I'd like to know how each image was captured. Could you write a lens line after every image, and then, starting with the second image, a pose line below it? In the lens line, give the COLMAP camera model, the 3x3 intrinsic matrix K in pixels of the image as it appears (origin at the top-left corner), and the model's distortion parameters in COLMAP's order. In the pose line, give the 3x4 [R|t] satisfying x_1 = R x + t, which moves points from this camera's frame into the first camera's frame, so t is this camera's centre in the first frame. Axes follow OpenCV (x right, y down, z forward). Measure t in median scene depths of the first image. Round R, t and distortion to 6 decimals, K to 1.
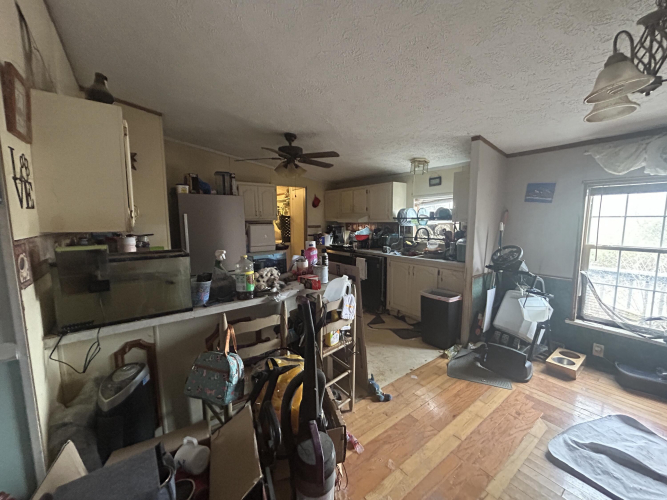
lens RADIAL K [[270.0, 0, 334.3], [0, 270.0, 247.9], [0, 0, 1]] dist [0.000116, 0.000119]
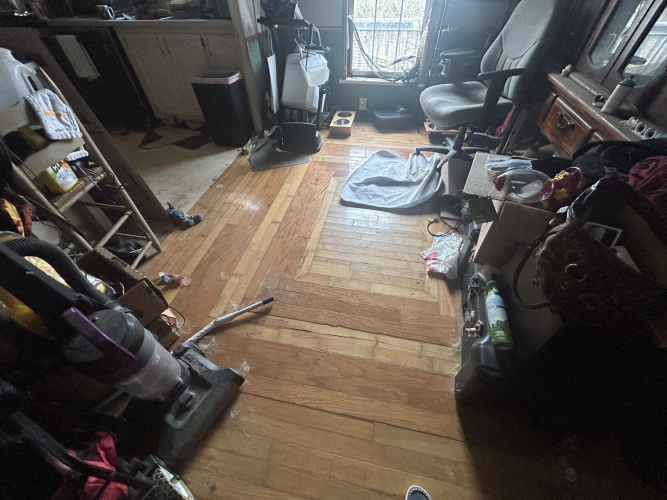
lens RADIAL K [[270.0, 0, 334.3], [0, 270.0, 247.9], [0, 0, 1]] dist [0.000116, 0.000119]
pose [[0.742109, -0.485277, 0.462364, 0.062363], [0.082231, 0.750512, 0.655721, 0.074536], [-0.665216, -0.448596, 0.596867, 0.121837]]
